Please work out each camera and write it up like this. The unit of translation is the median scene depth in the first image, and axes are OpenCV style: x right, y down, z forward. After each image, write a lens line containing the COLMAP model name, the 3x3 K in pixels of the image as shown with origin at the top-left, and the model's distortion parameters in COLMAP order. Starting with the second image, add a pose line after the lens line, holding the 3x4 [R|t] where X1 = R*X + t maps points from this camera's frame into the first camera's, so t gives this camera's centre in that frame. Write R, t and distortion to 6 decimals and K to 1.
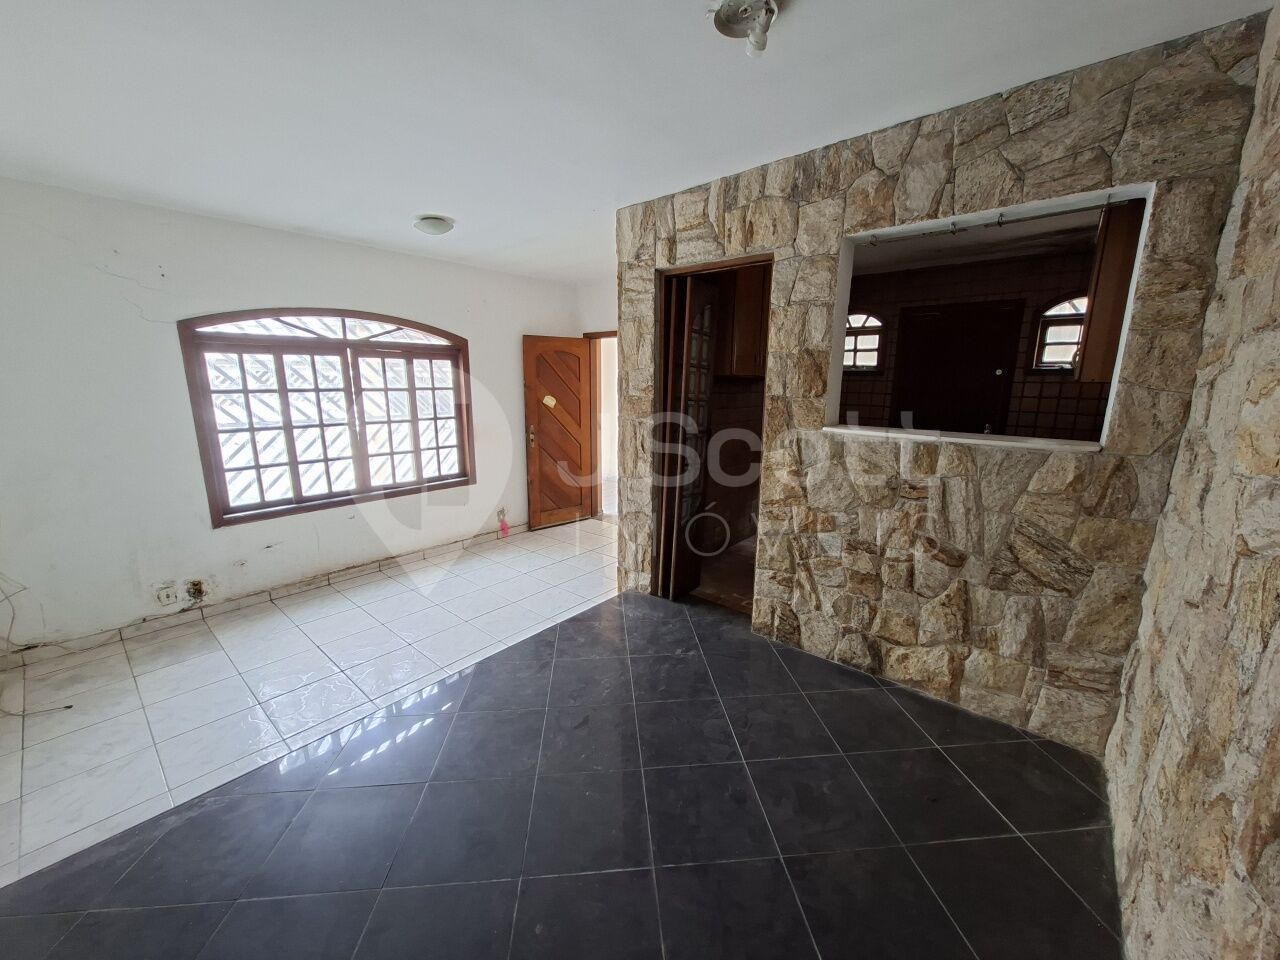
lens RADIAL K [[503.9, 0, 639.3], [0, 503.9, 487.0], [0, 0, 1]] dist [-0.005606, 0.001424]
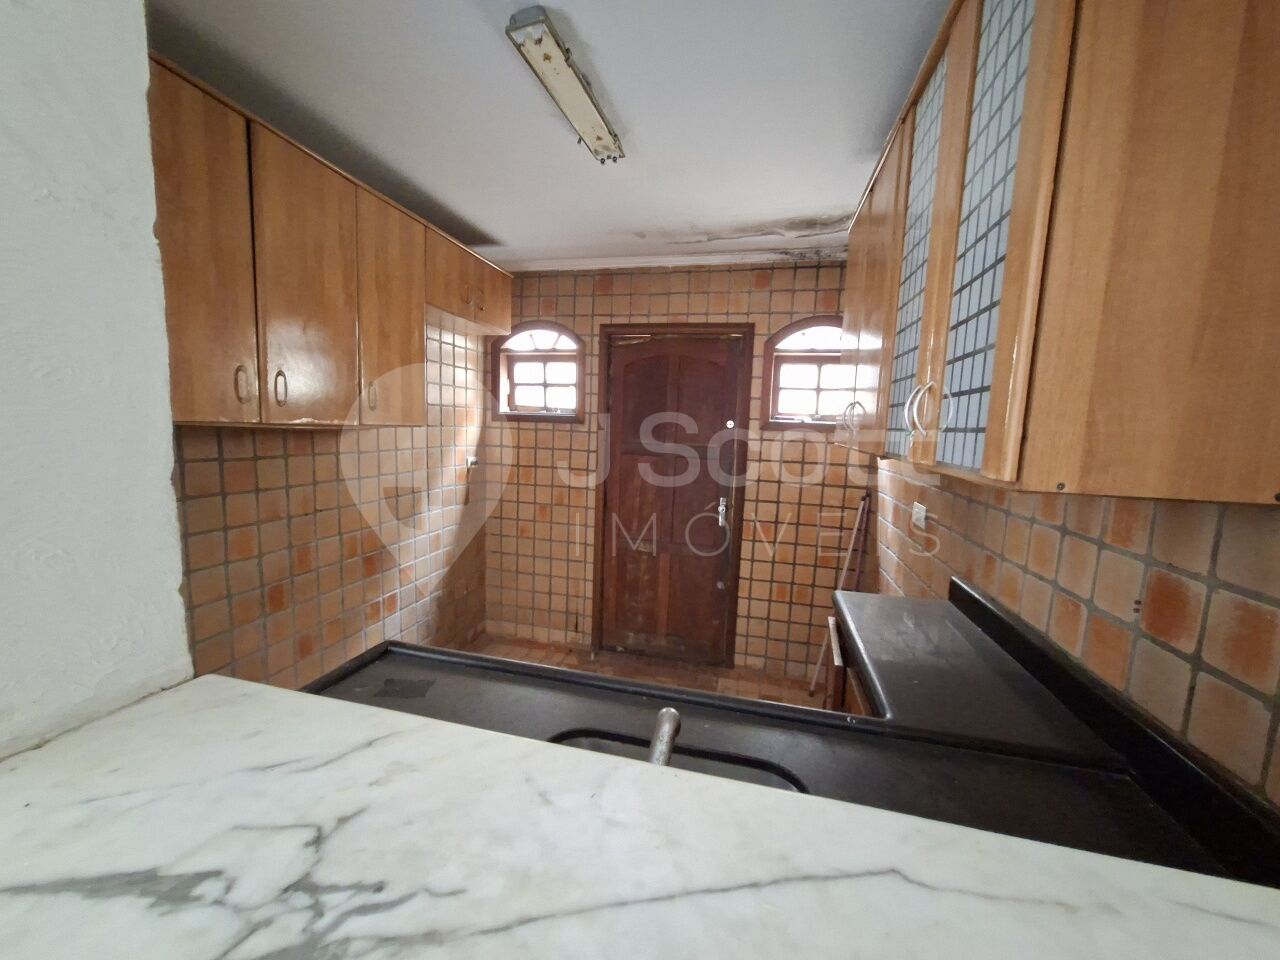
lens RADIAL K [[503.9, 0, 641.6], [0, 503.9, 481.4], [0, 0, 1]] dist [-0.005606, 0.001424]
pose [[0.888456, -0.032724, 0.457793, 0.471950], [0.067914, 0.995848, -0.060618, -0.192896], [-0.453909, 0.084947, 0.886990, 0.738026]]
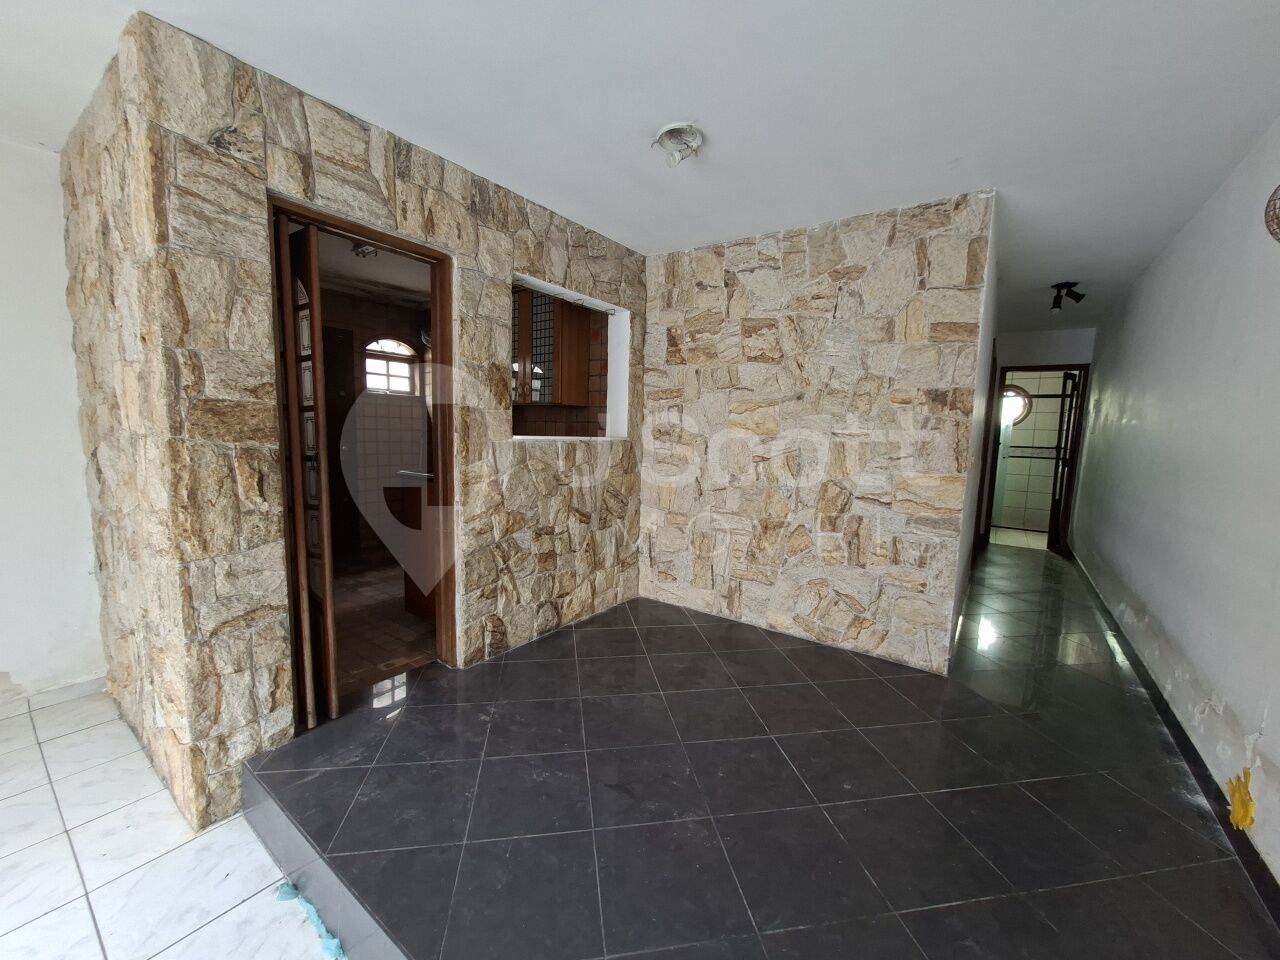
lens RADIAL K [[503.9, 0, 638.8], [0, 503.9, 486.0], [0, 0, 1]] dist [-0.005606, 0.001424]
pose [[-0.085399, -0.119515, 0.989153, -0.748005], [0.177149, 0.975140, 0.133116, -0.107746], [-0.980472, 0.186596, -0.062104, 0.794351]]
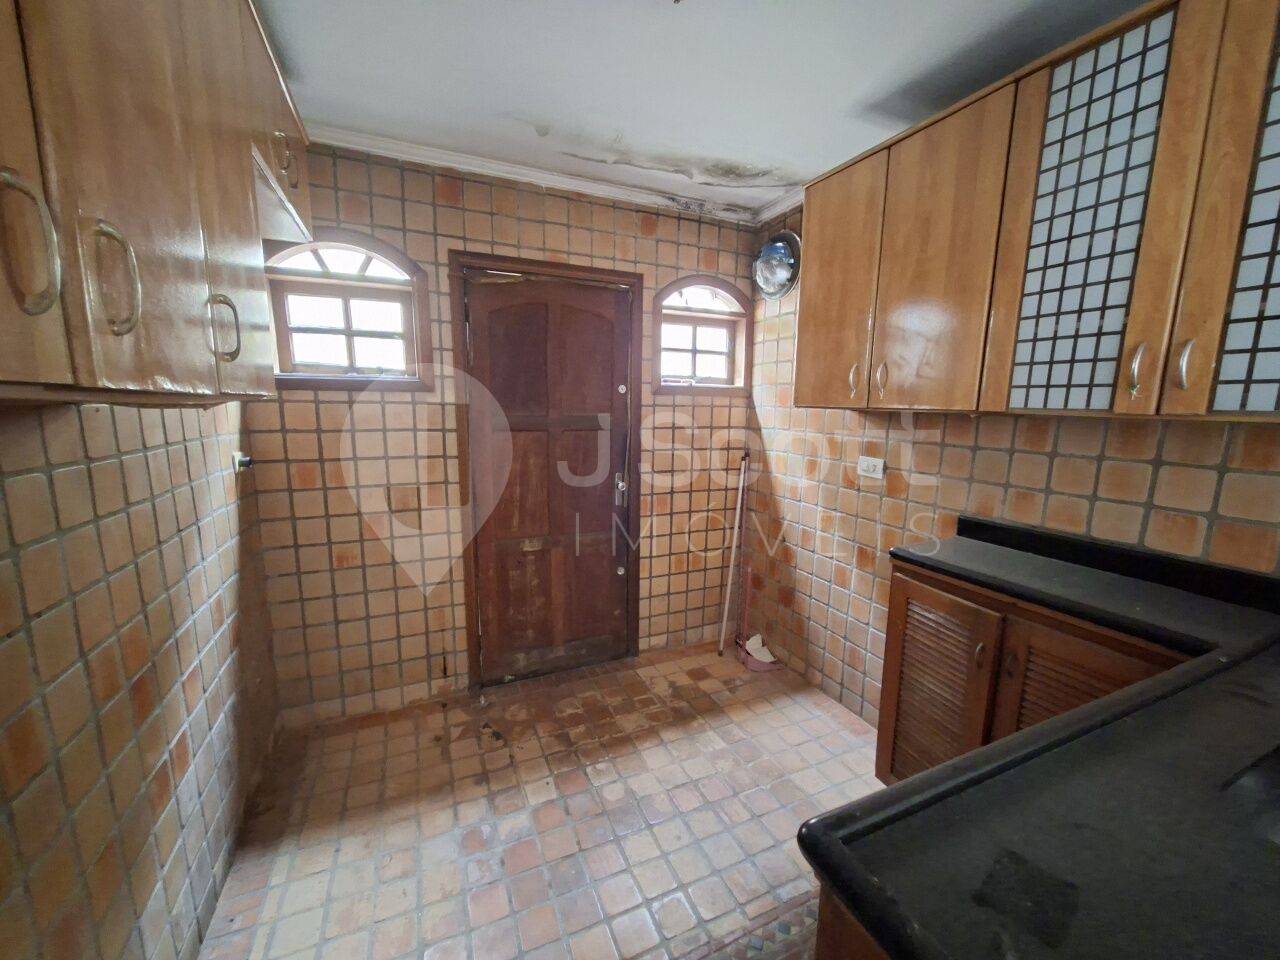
lens RADIAL K [[503.9, 0, 641.6], [0, 503.9, 482.9], [0, 0, 1]] dist [-0.005606, 0.001424]
pose [[0.419298, -0.152621, 0.894928, 0.259486], [0.175517, 0.980797, 0.085031, -0.275374], [-0.890721, 0.121422, 0.438033, 1.210809]]
